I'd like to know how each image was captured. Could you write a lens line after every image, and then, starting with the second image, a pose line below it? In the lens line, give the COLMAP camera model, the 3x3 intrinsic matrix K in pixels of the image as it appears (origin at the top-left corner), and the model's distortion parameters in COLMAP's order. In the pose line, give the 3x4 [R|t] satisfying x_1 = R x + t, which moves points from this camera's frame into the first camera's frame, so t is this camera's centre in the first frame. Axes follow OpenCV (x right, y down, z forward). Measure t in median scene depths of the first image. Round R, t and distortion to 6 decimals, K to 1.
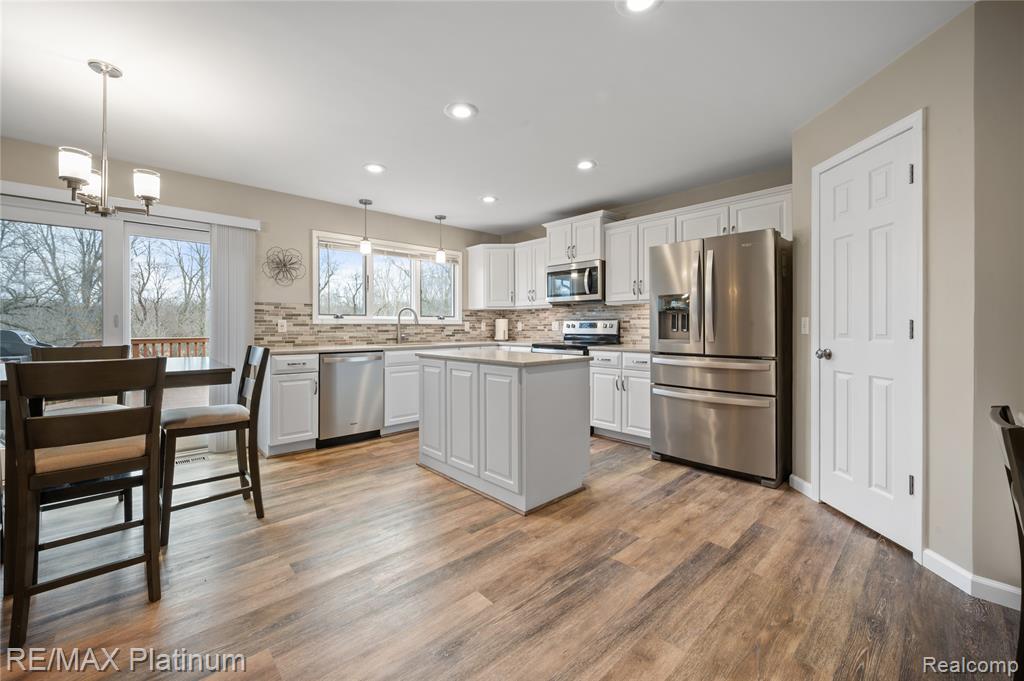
lens RADIAL K [[408.9, 0, 510.1], [0, 408.9, 325.2], [0, 0, 1]] dist [-0.002137, -0.000274]
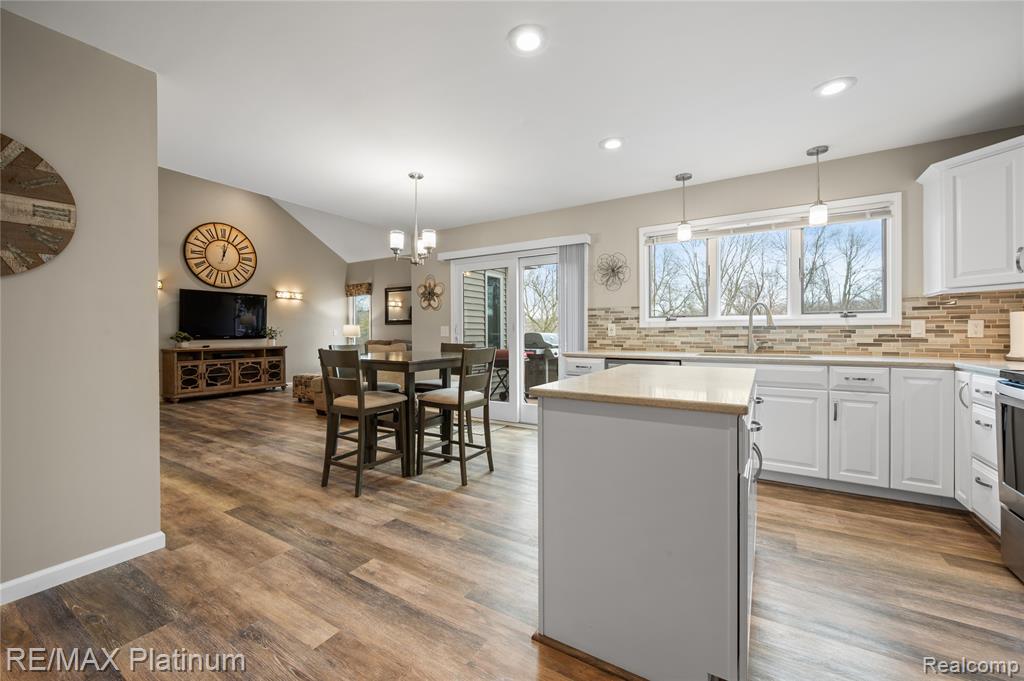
lens RADIAL K [[408.9, 0, 508.1], [0, 408.9, 333.2], [0, 0, 1]] dist [-0.002137, -0.000274]
pose [[0.258389, 0.004179, -0.966032, 0.327462], [0.009401, 0.999932, 0.006841, 0.000698], [0.965995, -0.010849, 0.258332, 0.426481]]
